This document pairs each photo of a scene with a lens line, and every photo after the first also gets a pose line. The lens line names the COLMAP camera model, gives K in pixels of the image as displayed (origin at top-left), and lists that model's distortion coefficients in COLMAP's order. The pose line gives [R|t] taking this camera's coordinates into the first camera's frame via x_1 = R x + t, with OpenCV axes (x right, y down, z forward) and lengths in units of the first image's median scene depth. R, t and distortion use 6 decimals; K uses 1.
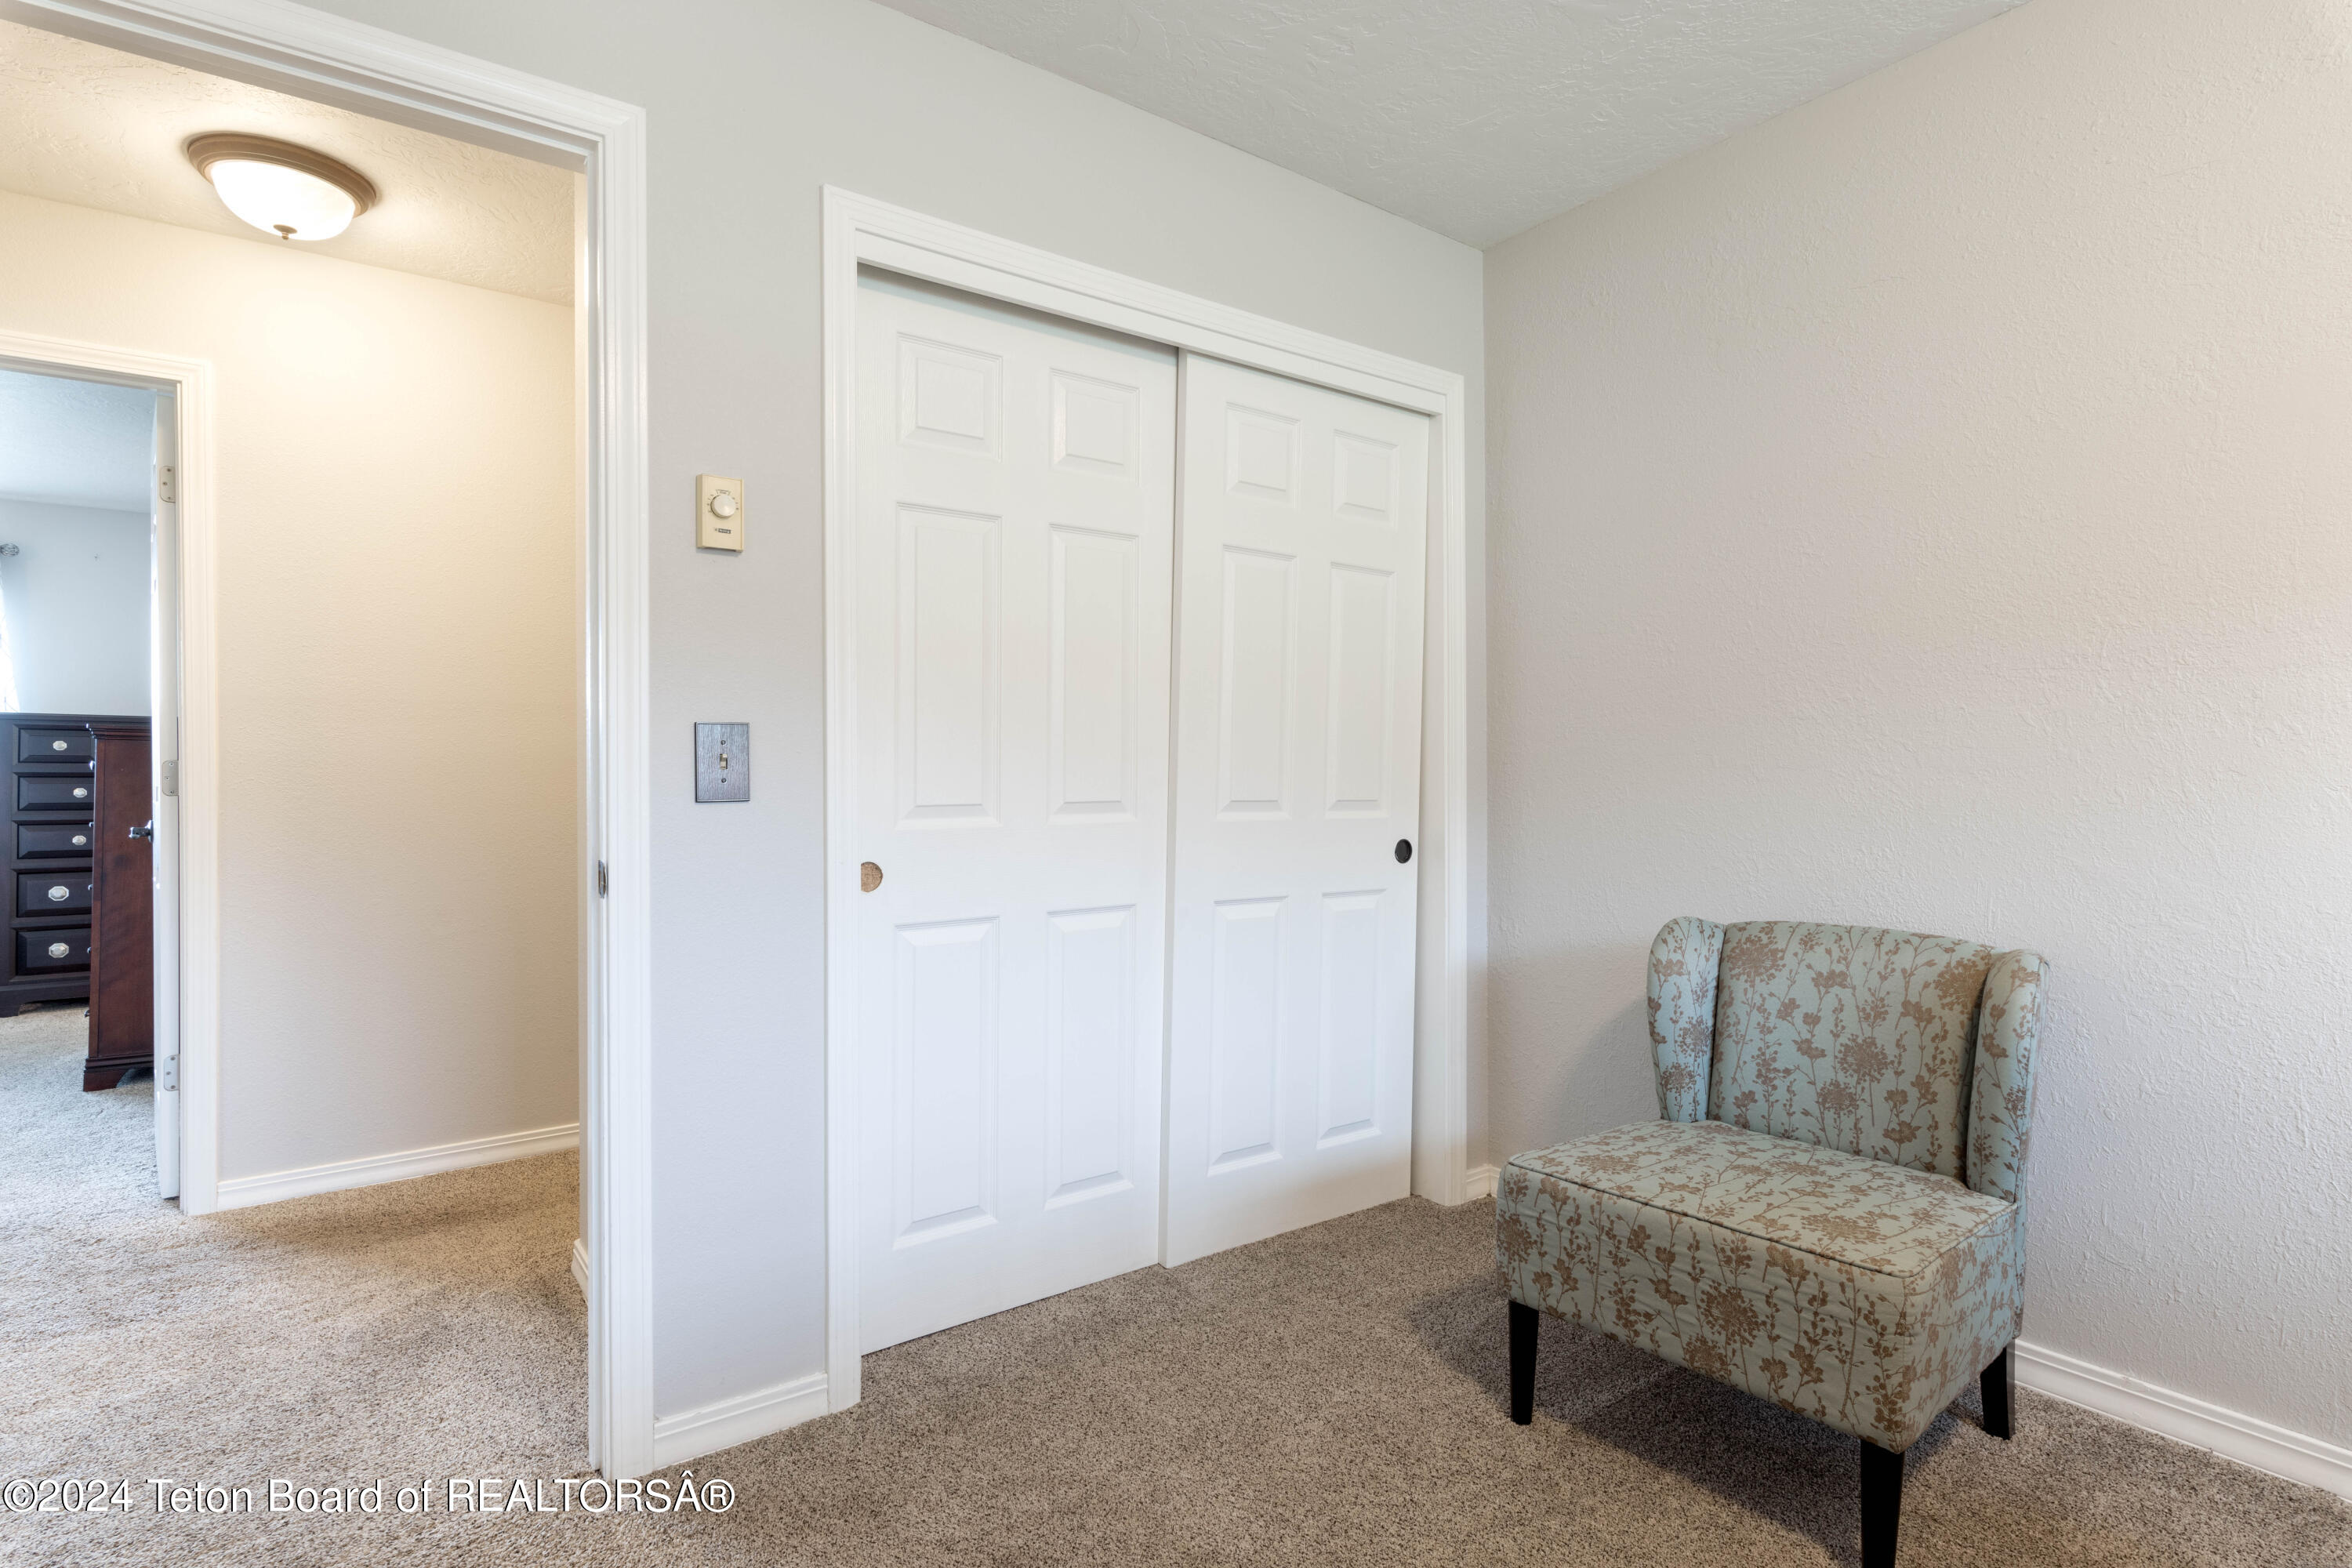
lens RADIAL K [[1154.4, 0, 1178.3], [0, 1154.4, 766.9], [0, 0, 1]] dist [-0.000349, -0.000060]
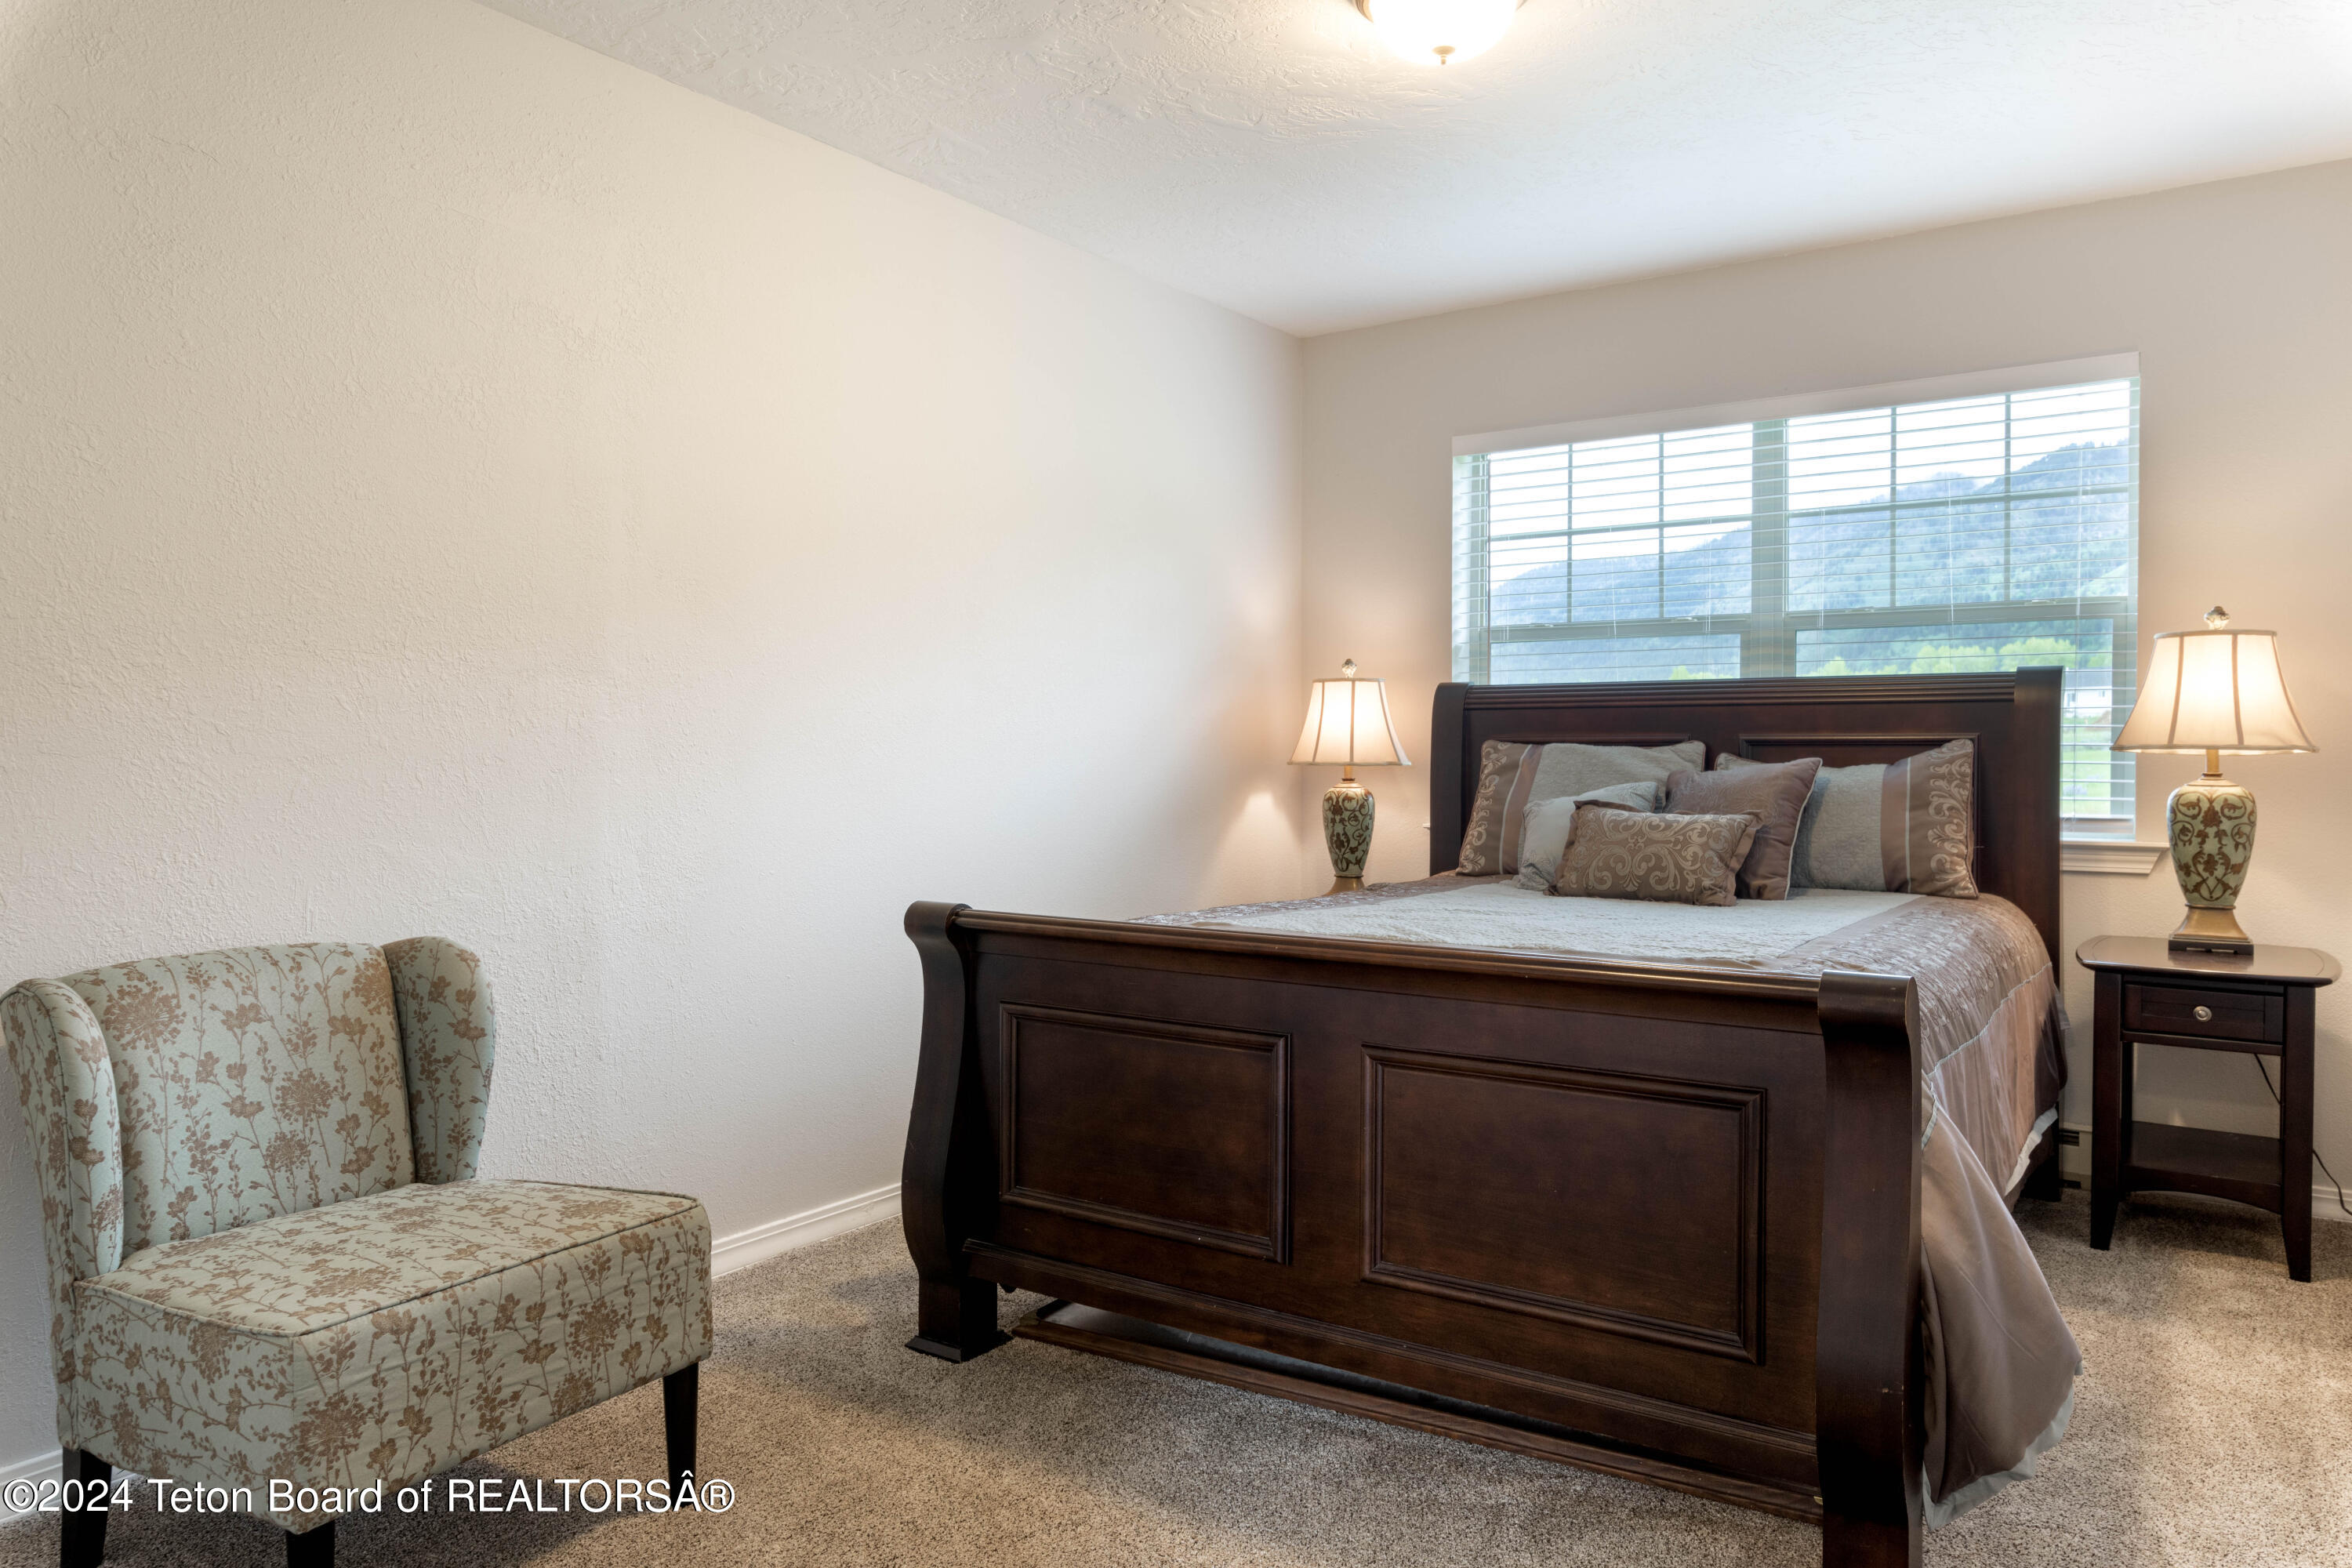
lens RADIAL K [[1600.0, 0, 1179.8], [0, 1600.0, 784.5], [0, 0, 1]] dist [-0.001973, 0.000198]
pose [[-0.329166, -0.015659, 0.944142, -0.742551], [-0.000199, 0.999864, 0.016514, 0.003954], [-0.944272, 0.005248, -0.329125, 0.794545]]
